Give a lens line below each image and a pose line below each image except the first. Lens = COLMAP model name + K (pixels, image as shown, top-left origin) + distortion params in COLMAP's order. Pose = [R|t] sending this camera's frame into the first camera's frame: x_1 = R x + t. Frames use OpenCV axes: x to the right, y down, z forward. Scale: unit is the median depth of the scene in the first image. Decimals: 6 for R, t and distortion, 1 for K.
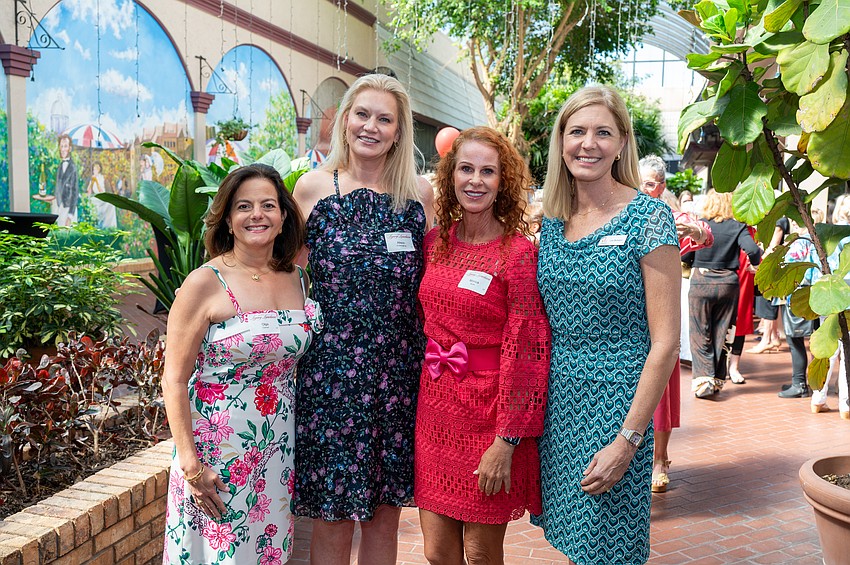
lens RADIAL K [[841.6, 0, 424.4], [0, 841.6, 278.2], [0, 0, 1]] dist [0.014605, 0.000000]
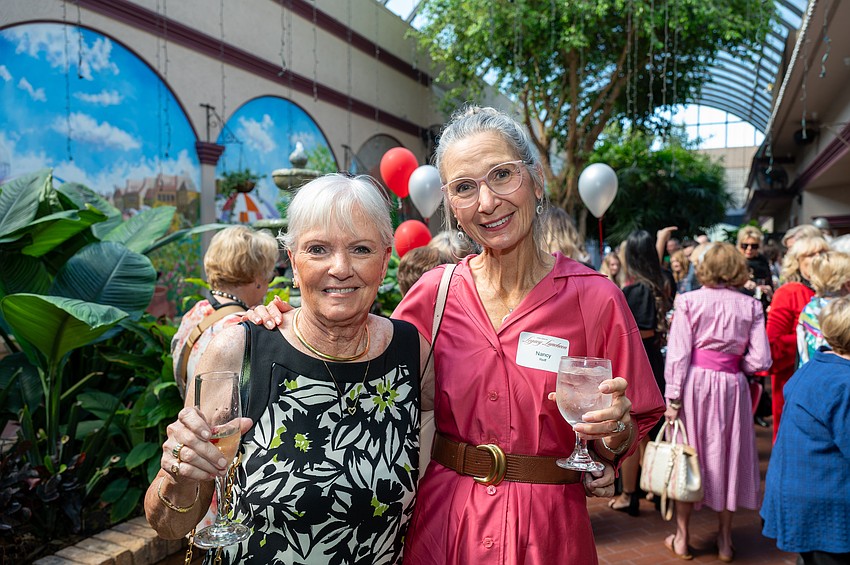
lens RADIAL K [[709.7, 0, 431.7], [0, 709.7, 284.1], [0, 0, 1]] dist [0.038371, 0.005740]
pose [[0.992681, -0.013888, -0.119967, 0.086913], [0.007750, 0.998644, -0.051476, -0.023341], [0.120519, 0.050170, 0.991442, 0.286812]]
